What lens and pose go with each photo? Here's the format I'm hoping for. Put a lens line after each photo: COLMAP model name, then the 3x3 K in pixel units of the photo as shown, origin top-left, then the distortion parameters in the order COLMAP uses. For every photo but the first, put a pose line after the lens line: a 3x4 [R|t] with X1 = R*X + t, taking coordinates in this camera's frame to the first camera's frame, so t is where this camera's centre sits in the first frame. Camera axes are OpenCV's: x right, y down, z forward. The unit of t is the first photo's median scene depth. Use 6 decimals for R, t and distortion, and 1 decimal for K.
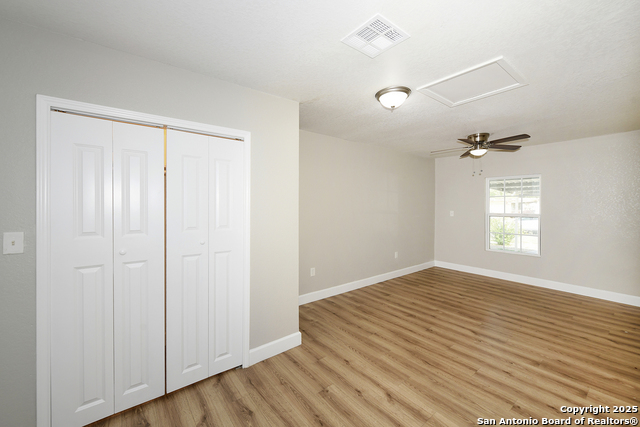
lens RADIAL K [[258.1, 0, 320.1], [0, 258.1, 210.1], [0, 0, 1]] dist [-0.004055, 0.000029]
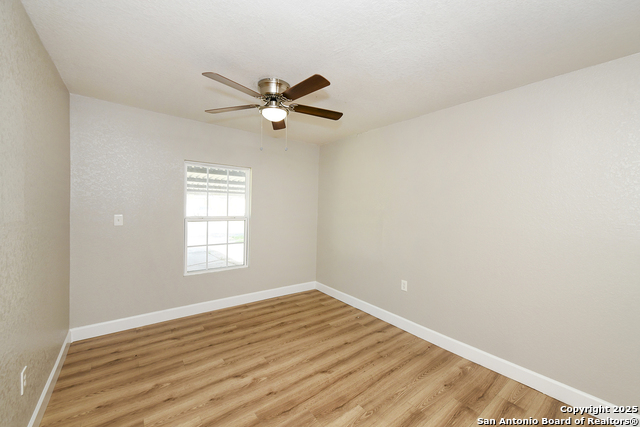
lens RADIAL K [[258.1, 0, 320.4], [0, 258.1, 207.9], [0, 0, 1]] dist [-0.004055, 0.000029]
pose [[0.020564, -0.002300, 0.999786, 0.032163], [0.005113, 0.999985, 0.002195, -0.011918], [-0.999775, 0.005067, 0.020575, 0.864119]]
